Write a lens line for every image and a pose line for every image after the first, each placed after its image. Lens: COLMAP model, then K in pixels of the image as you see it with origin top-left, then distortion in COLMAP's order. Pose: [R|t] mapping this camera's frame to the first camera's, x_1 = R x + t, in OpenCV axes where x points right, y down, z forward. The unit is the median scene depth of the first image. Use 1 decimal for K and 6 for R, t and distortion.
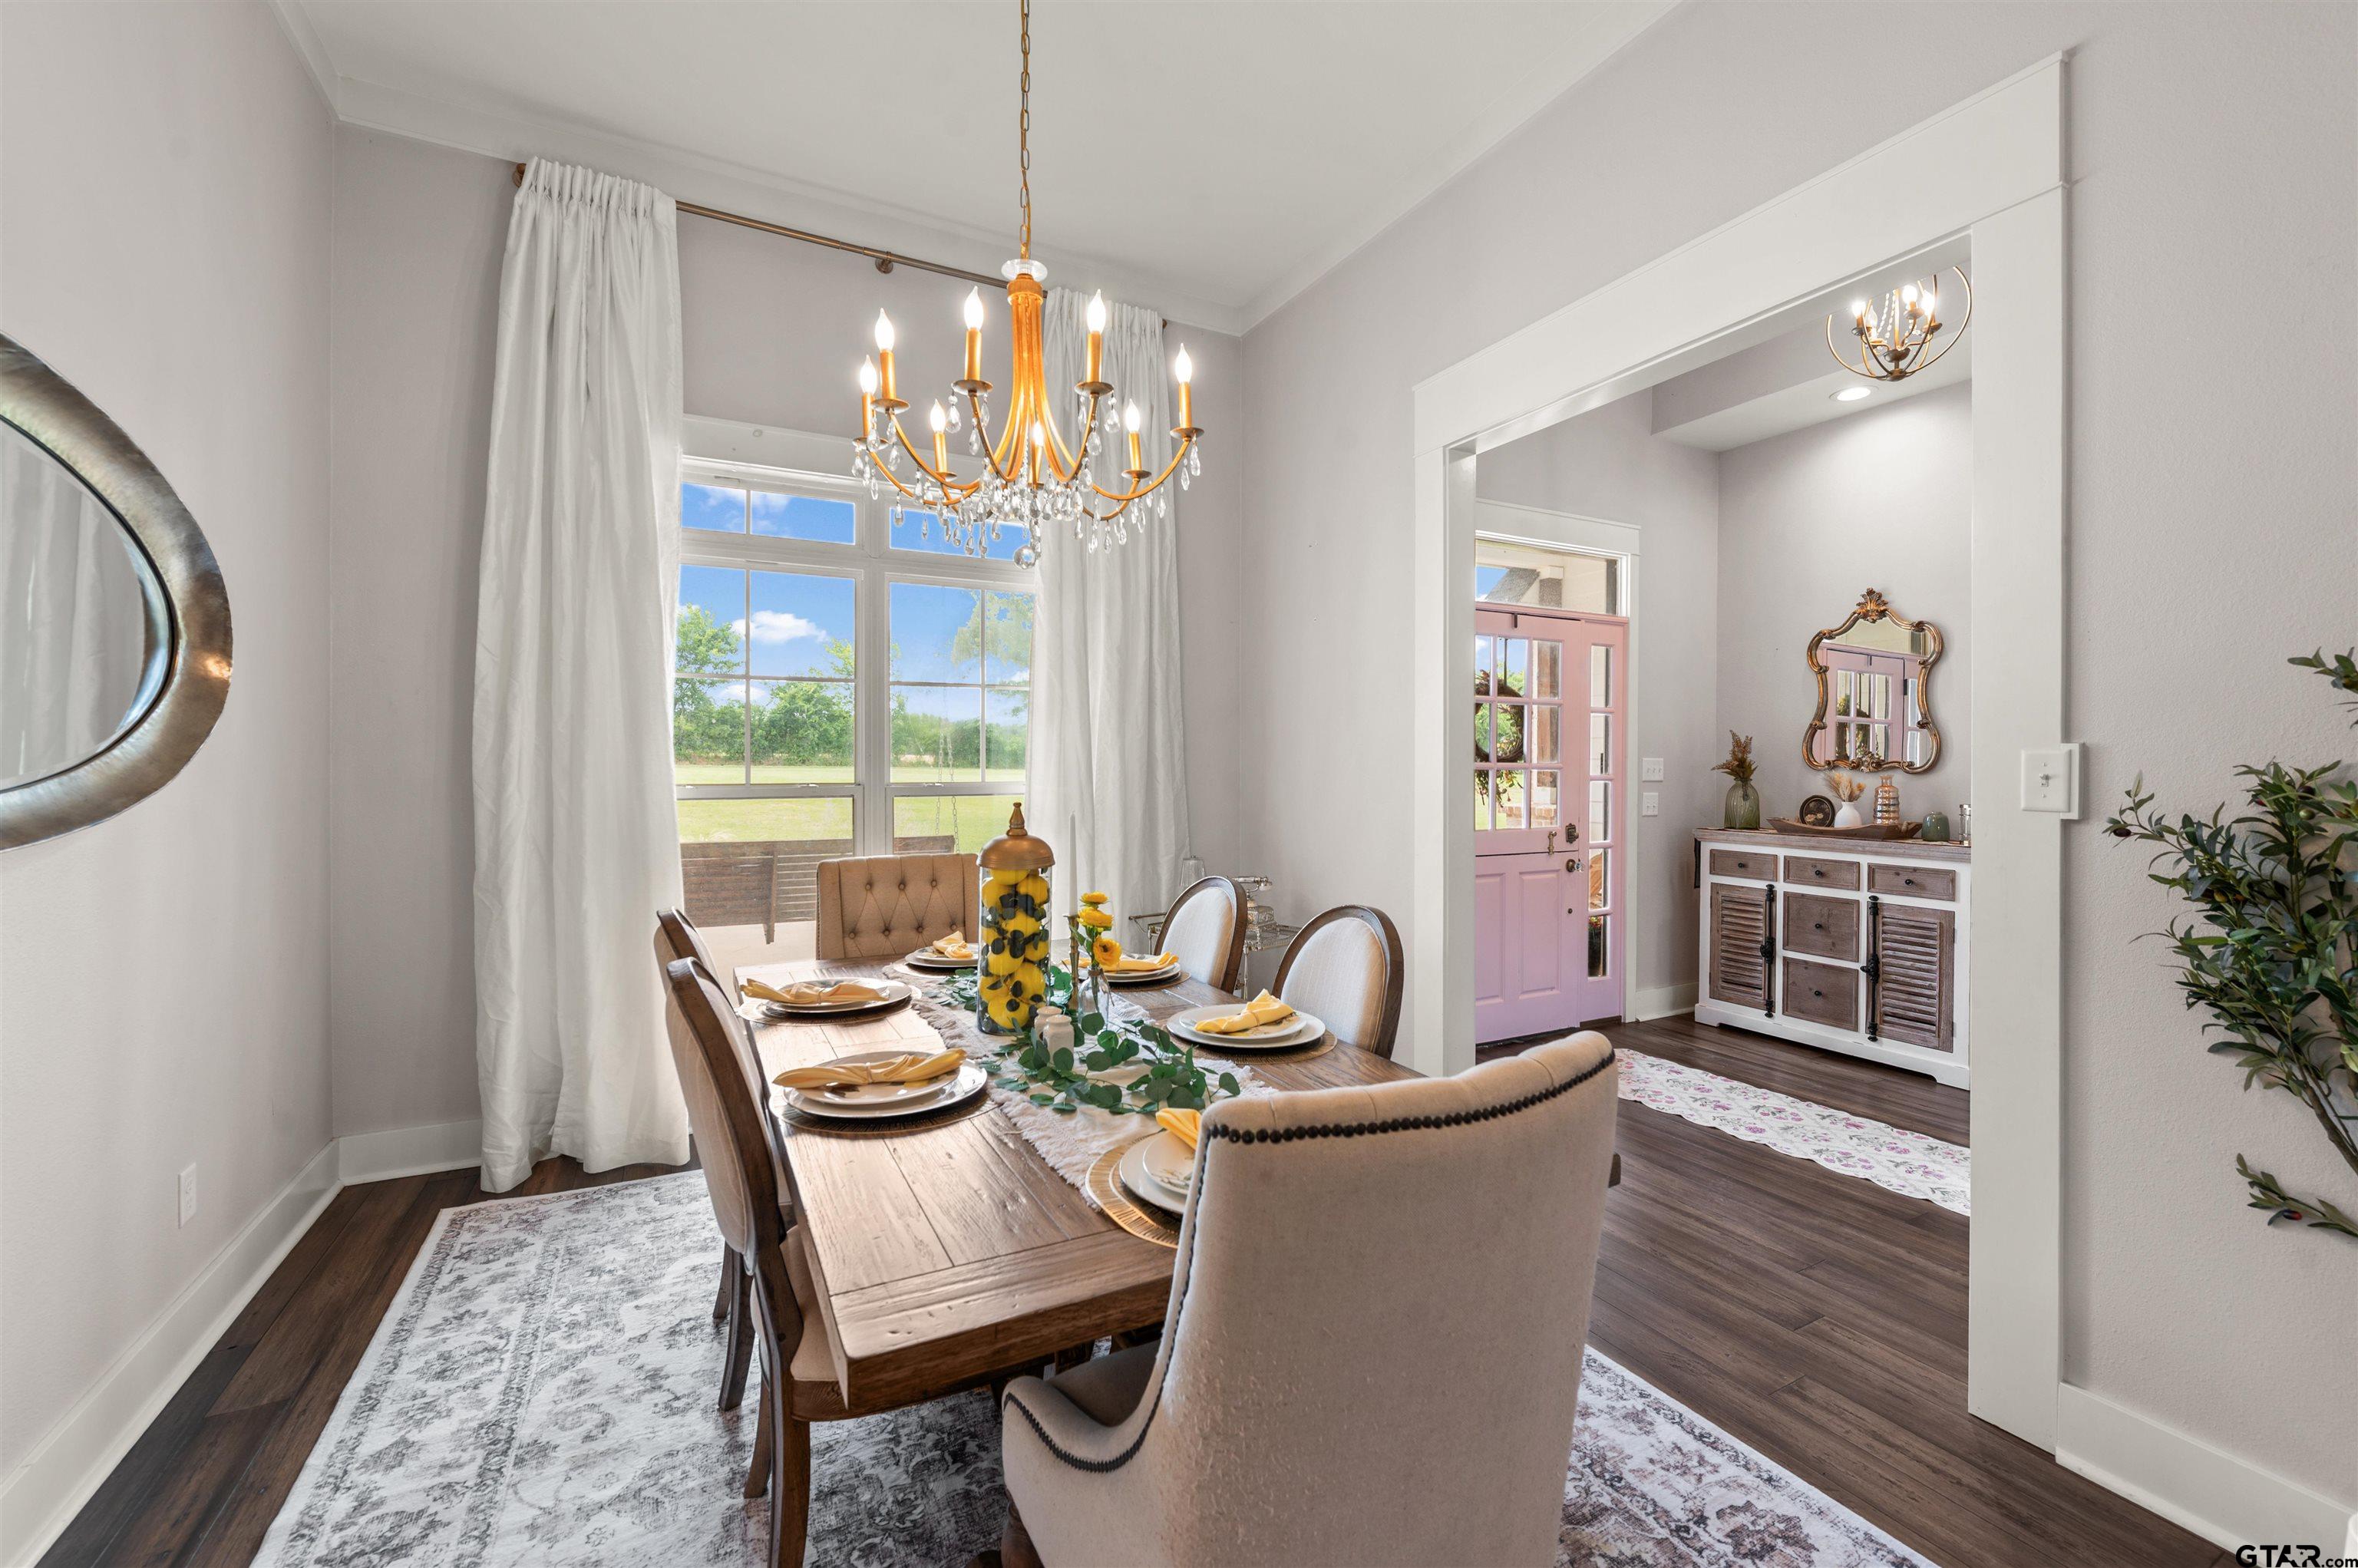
lens RADIAL K [[952.2, 0, 1173.7], [0, 952.2, 775.6], [0, 0, 1]] dist [-0.007829, -0.000033]
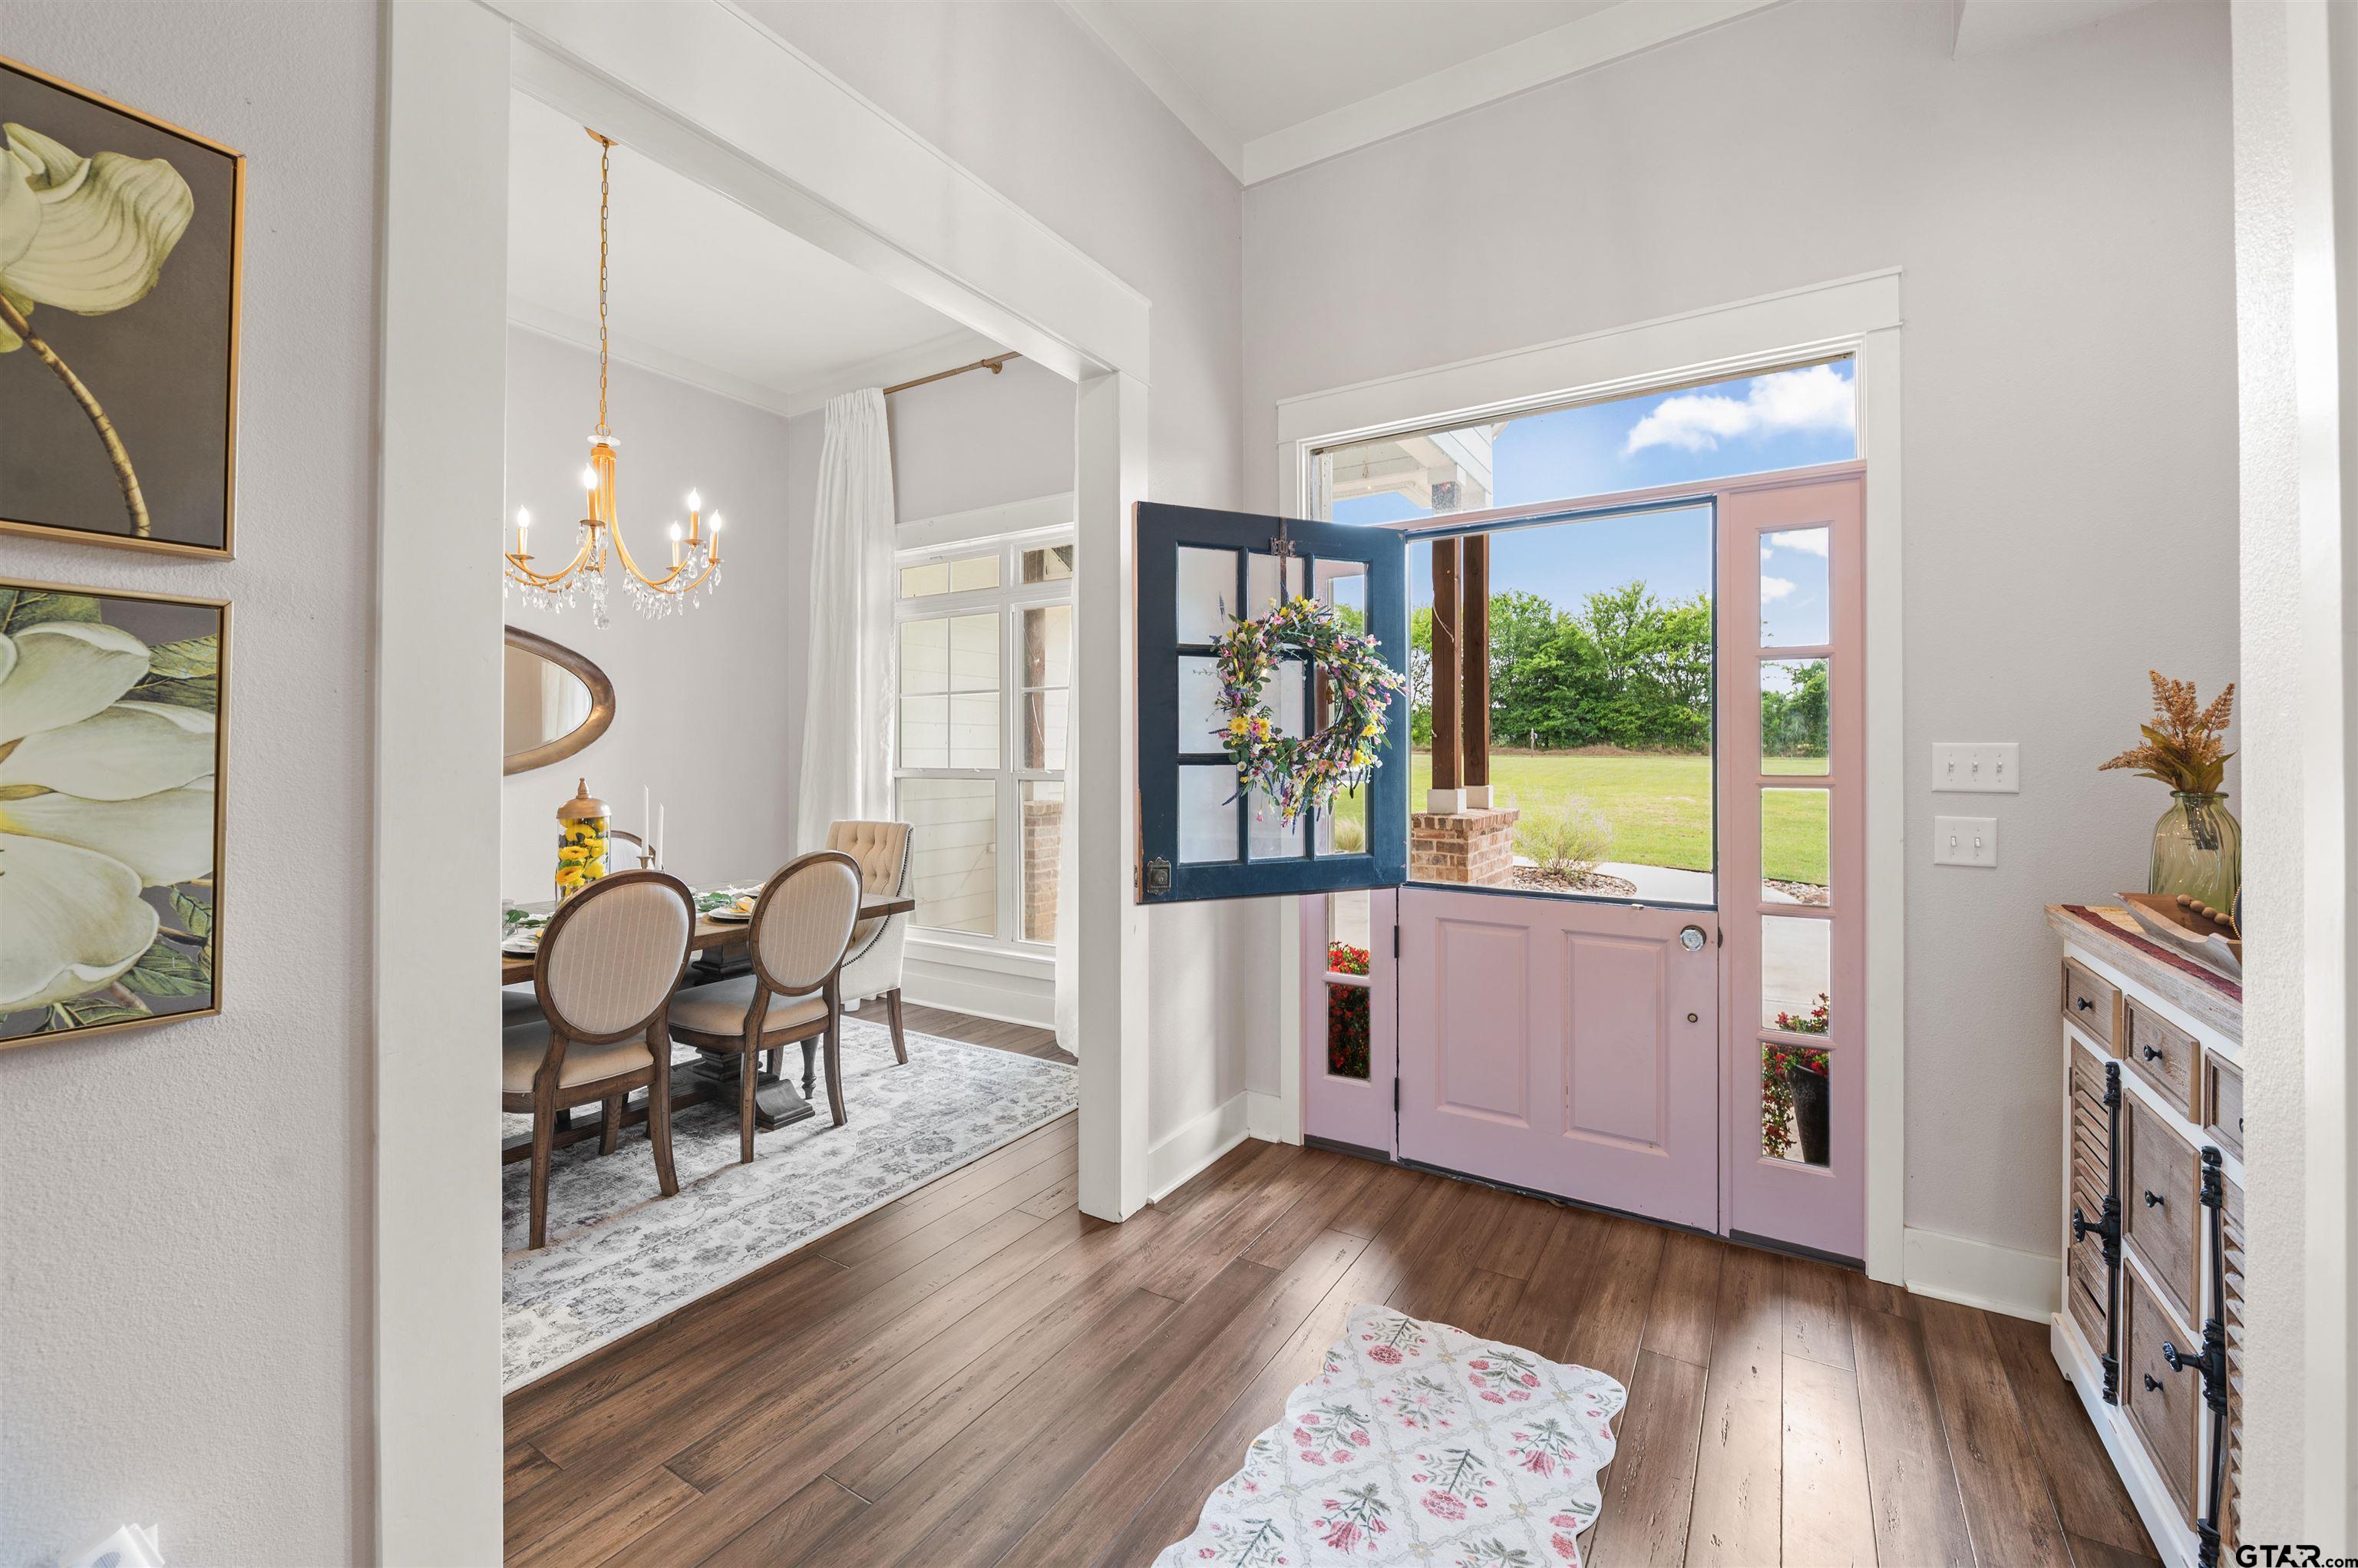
lens RADIAL K [[952.2, 0, 1186.5], [0, 952.2, 748.0], [0, 0, 1]] dist [-0.007829, -0.000033]
pose [[0.511148, -0.006741, -0.859466, 0.722137], [-0.010915, 0.999838, -0.014333, -0.004637], [0.859423, 0.016707, 0.510992, 0.441920]]
